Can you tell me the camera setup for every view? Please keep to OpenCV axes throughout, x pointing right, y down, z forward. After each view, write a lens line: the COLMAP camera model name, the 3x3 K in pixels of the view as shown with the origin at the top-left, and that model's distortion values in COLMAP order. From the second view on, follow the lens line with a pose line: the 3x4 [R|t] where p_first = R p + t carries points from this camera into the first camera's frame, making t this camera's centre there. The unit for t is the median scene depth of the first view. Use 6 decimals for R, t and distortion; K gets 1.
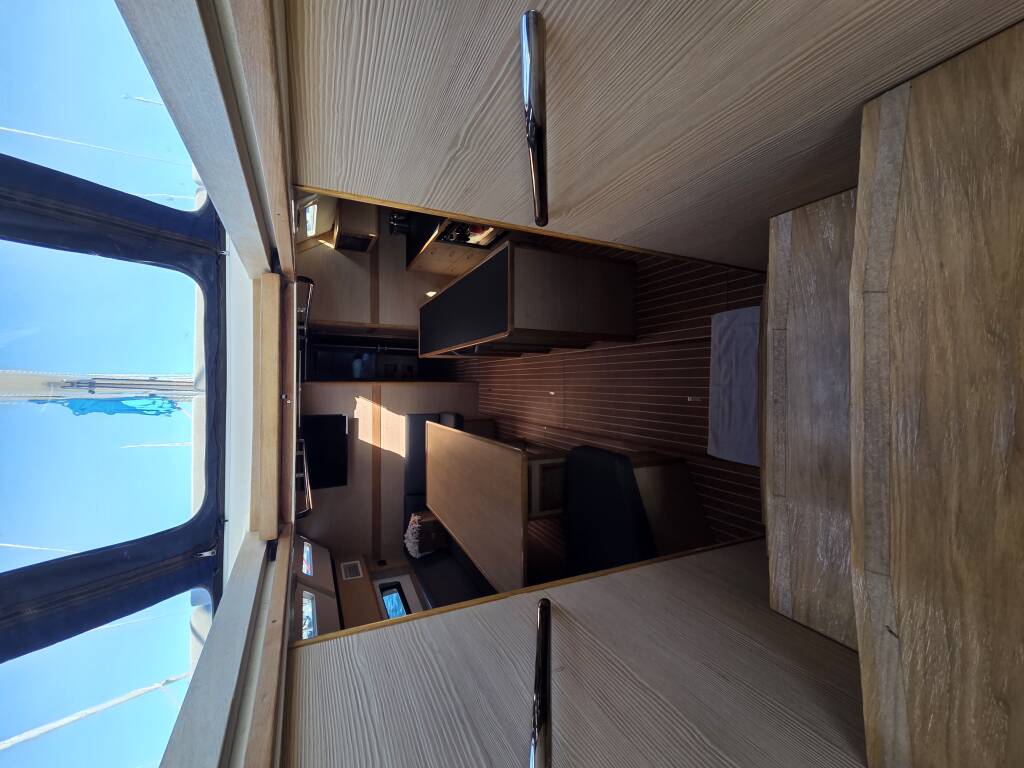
lens RADIAL K [[419.6, 0, 509.6], [0, 419.6, 385.1], [0, 0, 1]] dist [0.009267, -0.002367]
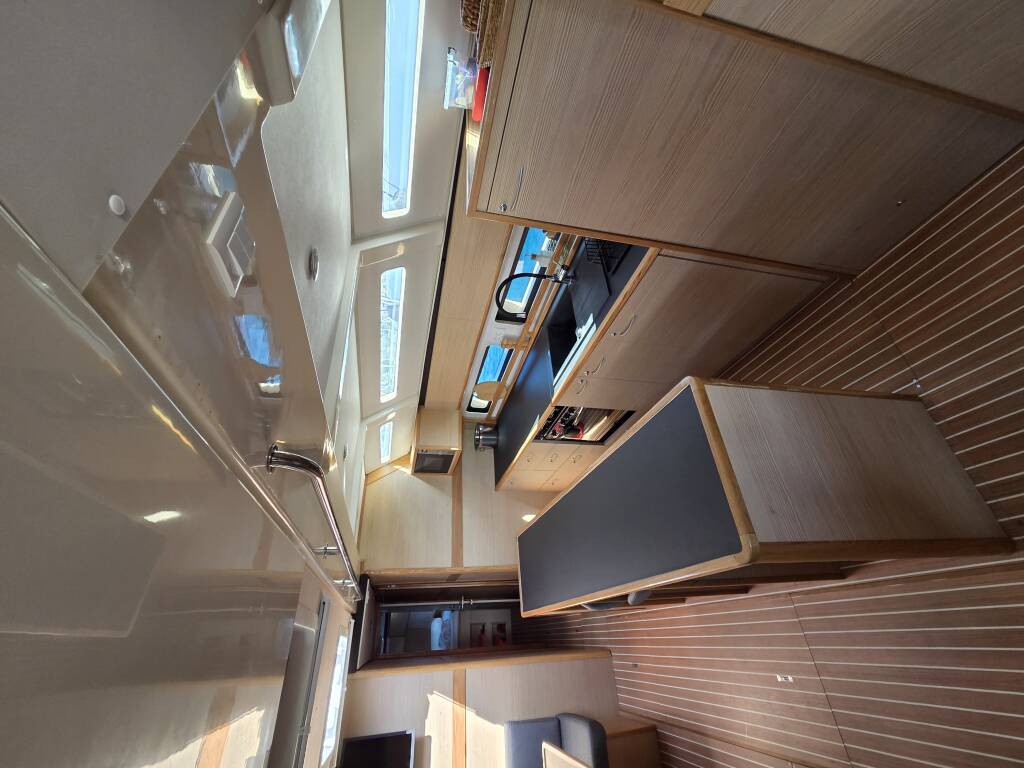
lens RADIAL K [[419.6, 0, 508.2], [0, 419.6, 387.1], [0, 0, 1]] dist [0.009267, -0.002367]
pose [[0.976210, -0.157938, -0.148558, -0.081085], [0.059714, 0.854482, -0.516037, -0.033057], [0.208442, 0.494889, 0.843586, 0.262206]]
